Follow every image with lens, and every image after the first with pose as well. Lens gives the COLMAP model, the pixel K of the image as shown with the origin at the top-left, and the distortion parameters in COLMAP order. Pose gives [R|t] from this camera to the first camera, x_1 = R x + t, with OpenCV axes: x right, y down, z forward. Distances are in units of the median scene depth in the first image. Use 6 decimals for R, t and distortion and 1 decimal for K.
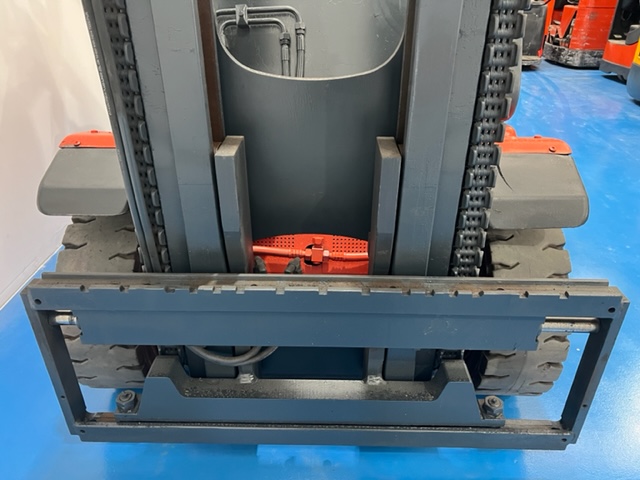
lens RADIAL K [[474.9, 0, 320.0], [0, 474.9, 240.0], [0, 0, 1]] dist [0.089133, -0.127032]
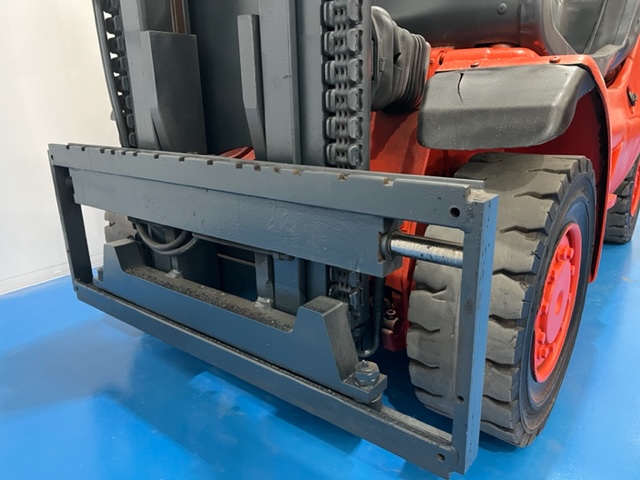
lens RADIAL K [[474.9, 0, 320.0], [0, 474.9, 240.0], [0, 0, 1]] dist [0.089133, -0.127032]
pose [[0.796097, 0.155127, -0.584949, 0.694656], [-0.272000, 0.955174, -0.116874, 0.253619], [0.540598, 0.252149, 0.802605, 0.320948]]
